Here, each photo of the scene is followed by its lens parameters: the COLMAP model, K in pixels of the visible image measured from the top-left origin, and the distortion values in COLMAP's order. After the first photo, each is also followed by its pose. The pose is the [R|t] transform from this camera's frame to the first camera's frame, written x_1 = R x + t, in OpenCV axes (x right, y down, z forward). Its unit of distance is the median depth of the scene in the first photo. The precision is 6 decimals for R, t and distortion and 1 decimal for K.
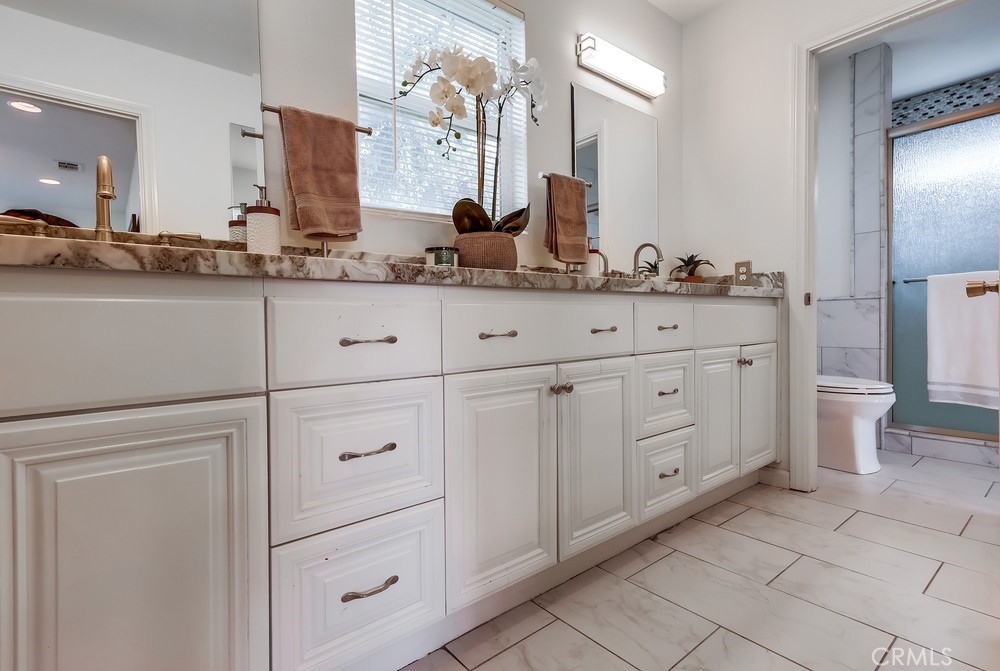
lens RADIAL K [[481.4, 0, 494.5], [0, 481.4, 331.7], [0, 0, 1]] dist [0.023142, -0.000839]
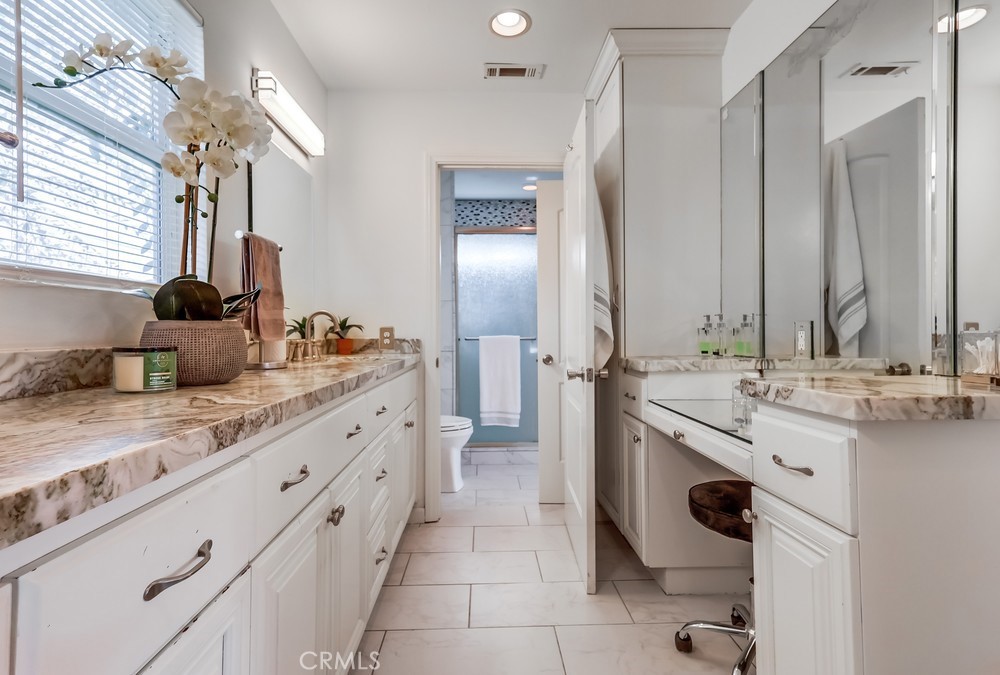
lens RADIAL K [[478.3, 0, 495.1], [0, 478.3, 335.2], [0, 0, 1]] dist [0.006094, 0.000582]
pose [[0.608519, 0.005163, 0.793522, -0.210857], [0.017014, 0.999664, -0.019552, -0.104631], [-0.793357, 0.025399, 0.608227, 0.145296]]
